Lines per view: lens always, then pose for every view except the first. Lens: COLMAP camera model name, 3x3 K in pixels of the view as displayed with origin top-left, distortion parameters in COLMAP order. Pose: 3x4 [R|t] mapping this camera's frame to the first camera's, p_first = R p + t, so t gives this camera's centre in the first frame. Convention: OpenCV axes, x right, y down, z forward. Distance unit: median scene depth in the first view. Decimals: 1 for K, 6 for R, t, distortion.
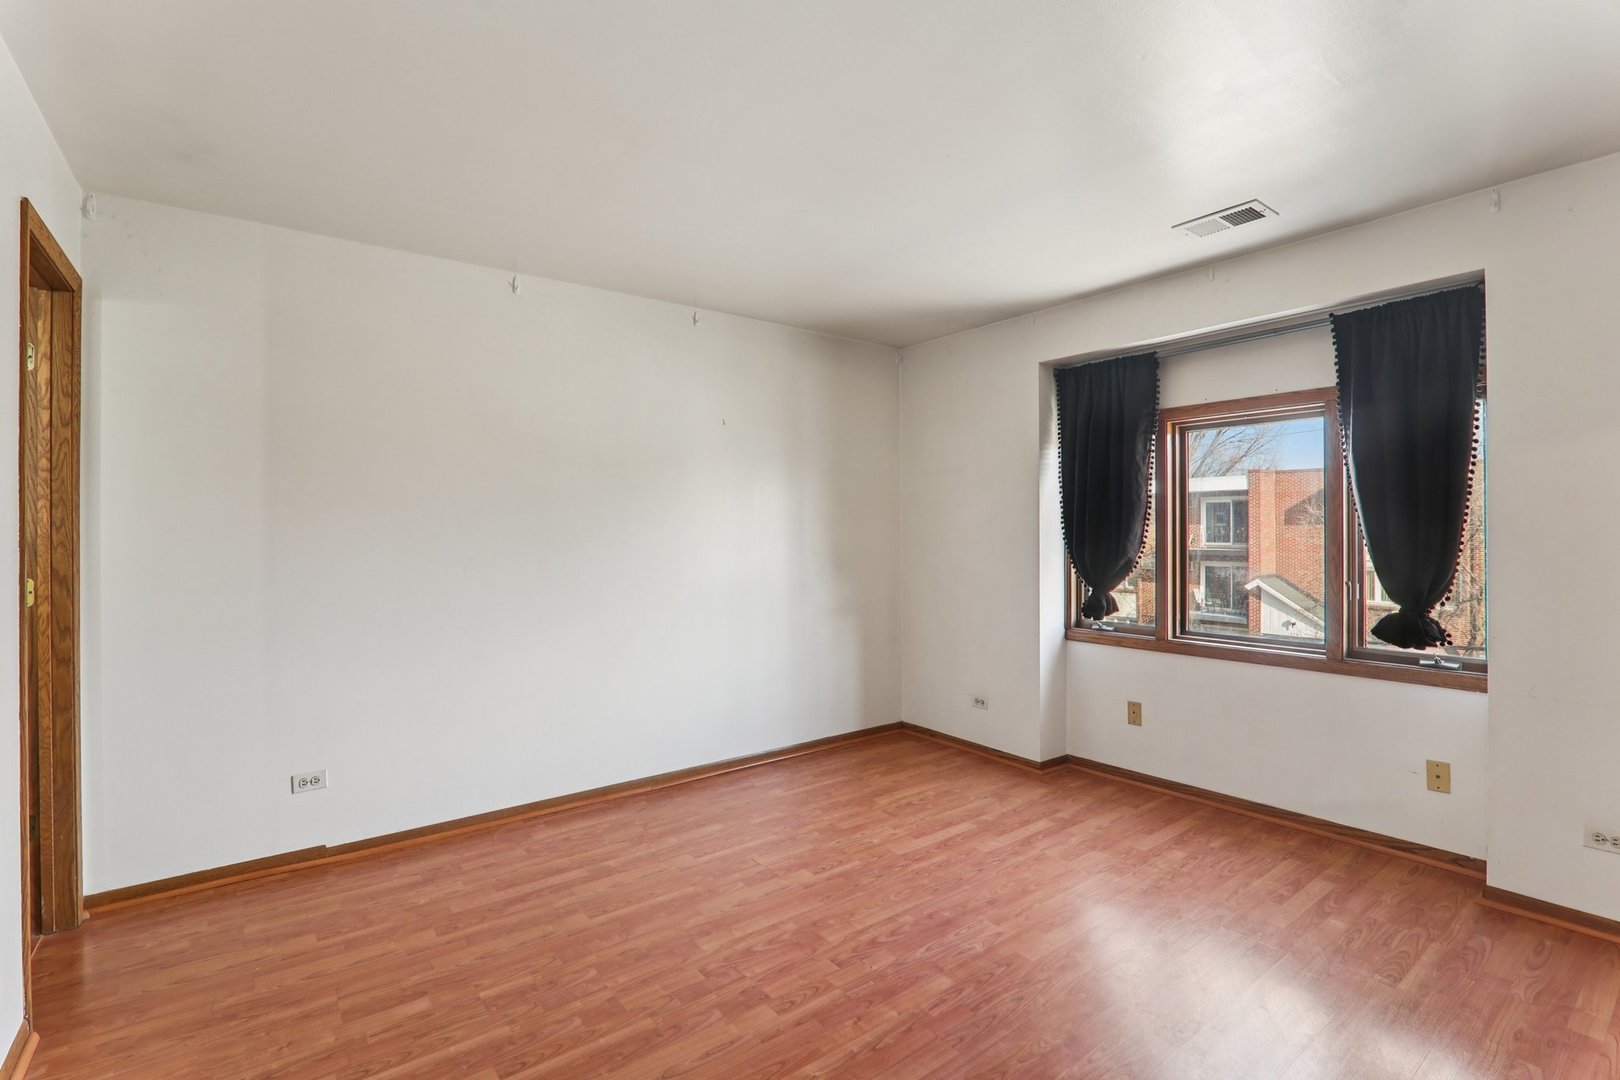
lens RADIAL K [[745.6, 0, 815.6], [0, 745.6, 550.0], [0, 0, 1]] dist [-0.021492, 0.002620]
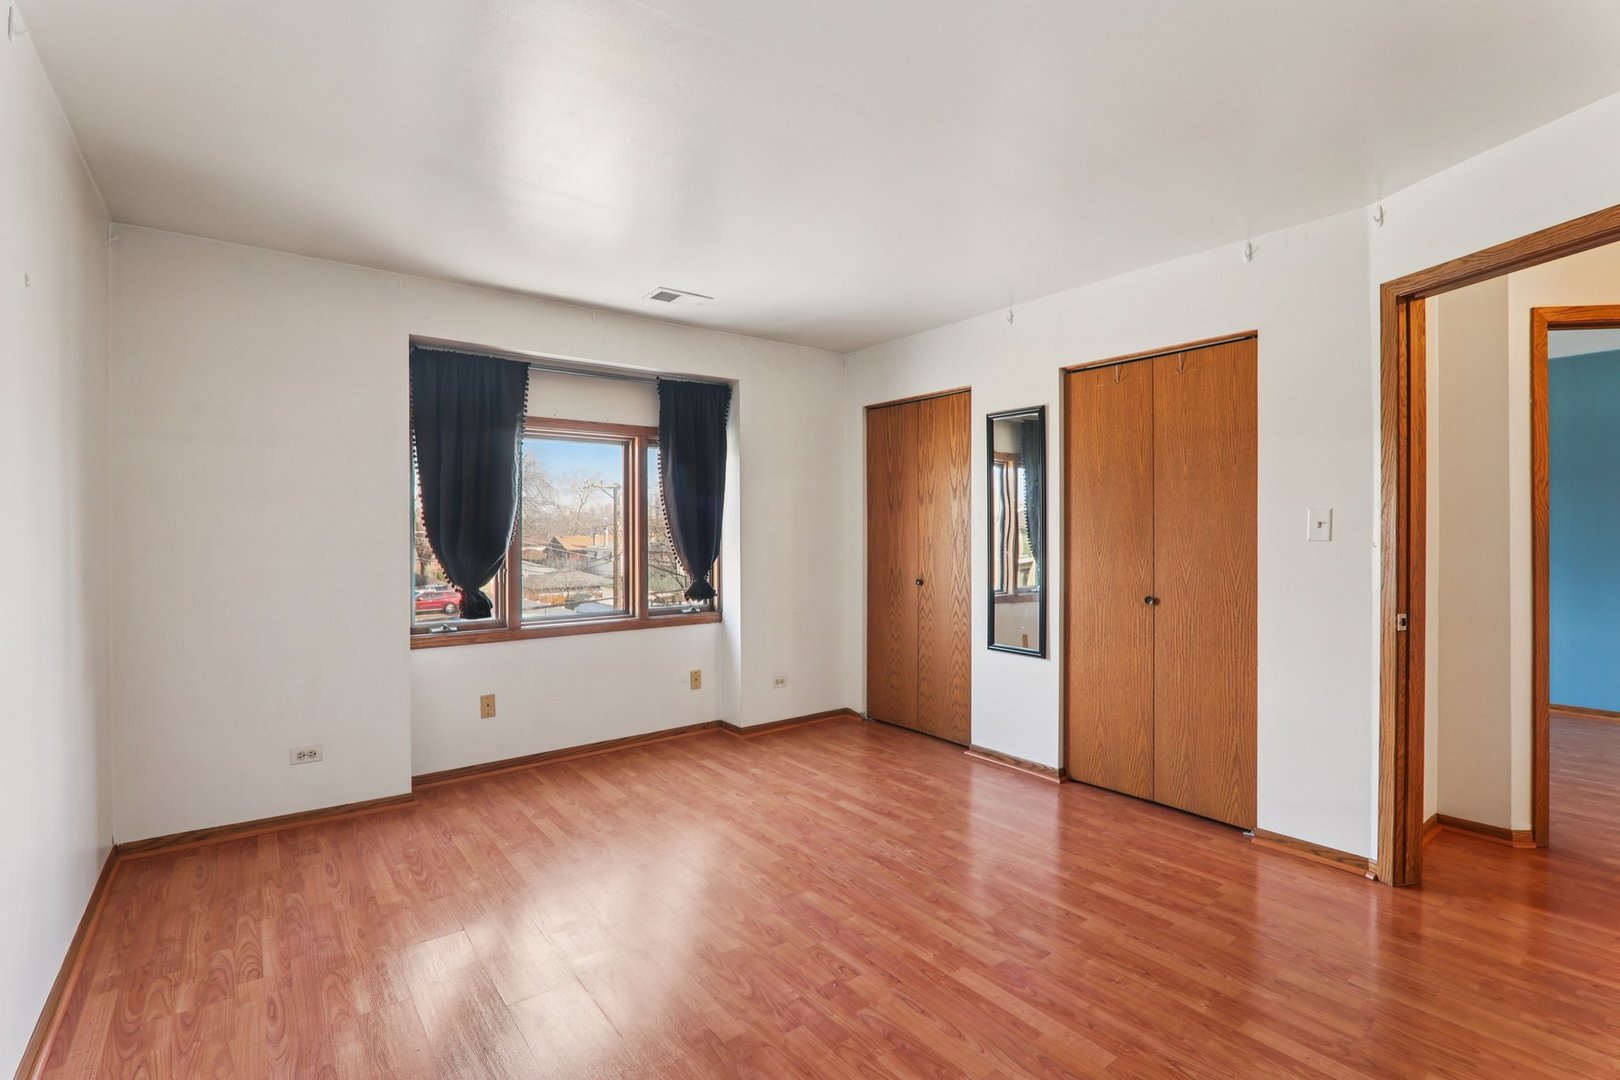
lens RADIAL K [[745.6, 0, 796.3], [0, 745.6, 532.9], [0, 0, 1]] dist [-0.021492, 0.002620]
pose [[0.007453, 0.001237, 0.999971, -0.627255], [0.028611, 0.999590, -0.001450, -0.004339], [-0.999563, 0.028621, 0.007414, 0.599563]]
